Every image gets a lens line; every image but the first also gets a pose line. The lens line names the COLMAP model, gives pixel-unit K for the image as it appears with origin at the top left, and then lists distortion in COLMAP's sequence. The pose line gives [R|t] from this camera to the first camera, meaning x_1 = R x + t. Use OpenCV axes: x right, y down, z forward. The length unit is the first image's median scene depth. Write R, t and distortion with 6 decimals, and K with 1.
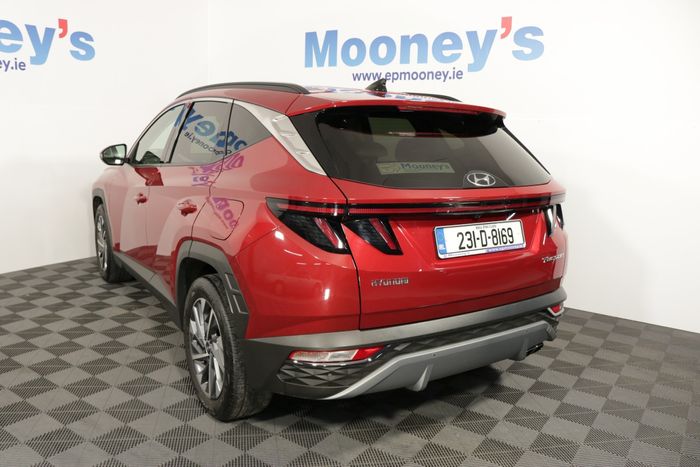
lens RADIAL K [[603.3, 0, 350.0], [0, 603.3, 233.5], [0, 0, 1]] dist [-0.174915, 0.155353]
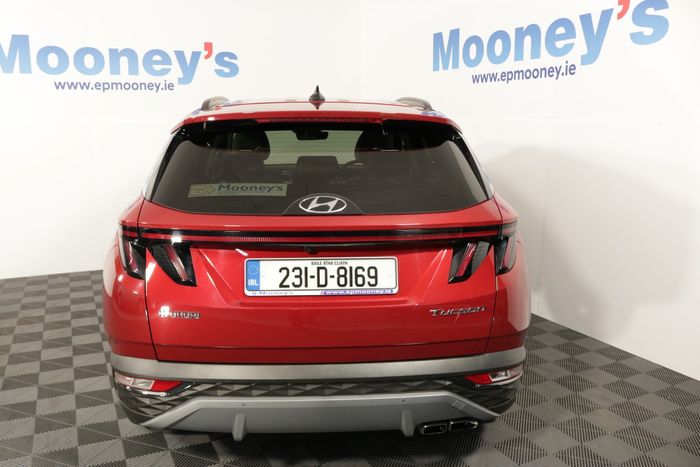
lens RADIAL K [[603.3, 0, 350.0], [0, 603.3, 233.5], [0, 0, 1]] dist [-0.174915, 0.155353]
pose [[0.865427, 0.060534, -0.497364, 0.349490], [-0.063871, 0.997905, 0.010316, -0.032692], [0.496946, 0.022839, 0.867481, 0.162655]]
